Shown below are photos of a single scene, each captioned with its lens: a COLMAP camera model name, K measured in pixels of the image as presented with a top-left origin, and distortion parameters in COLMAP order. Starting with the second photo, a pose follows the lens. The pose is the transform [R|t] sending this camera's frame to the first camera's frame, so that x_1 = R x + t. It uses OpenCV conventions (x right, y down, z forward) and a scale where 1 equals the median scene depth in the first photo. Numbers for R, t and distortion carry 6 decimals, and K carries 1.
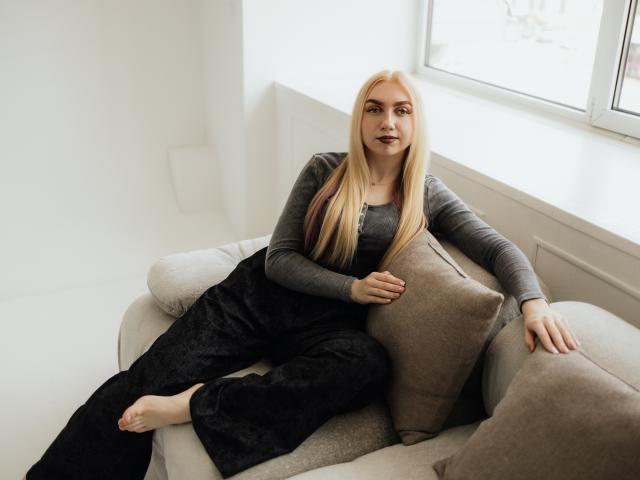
lens RADIAL K [[619.1, 0, 320.0], [0, 619.1, 240.0], [0, 0, 1]] dist [0.005510, -0.171807]
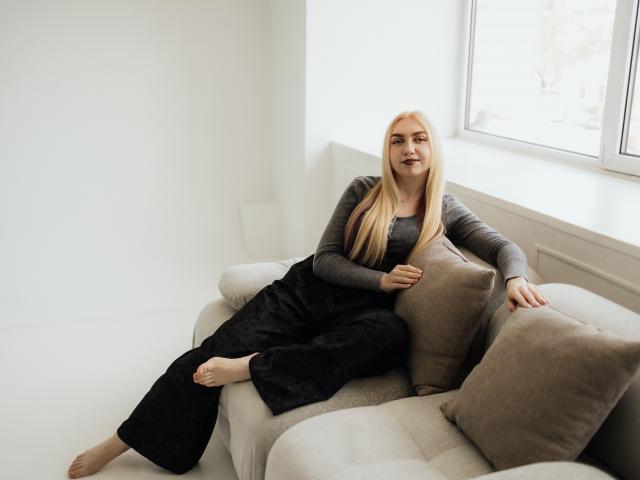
lens RADIAL K [[647.1, 0, 320.0], [0, 647.1, 240.0], [0, 0, 1]] dist [-0.109715, 0.007935]
pose [[0.993778, 0.000766, -0.111372, 0.073600], [-0.017596, 0.988497, -0.150212, 0.196531], [0.109976, 0.151237, 0.982361, -0.291912]]
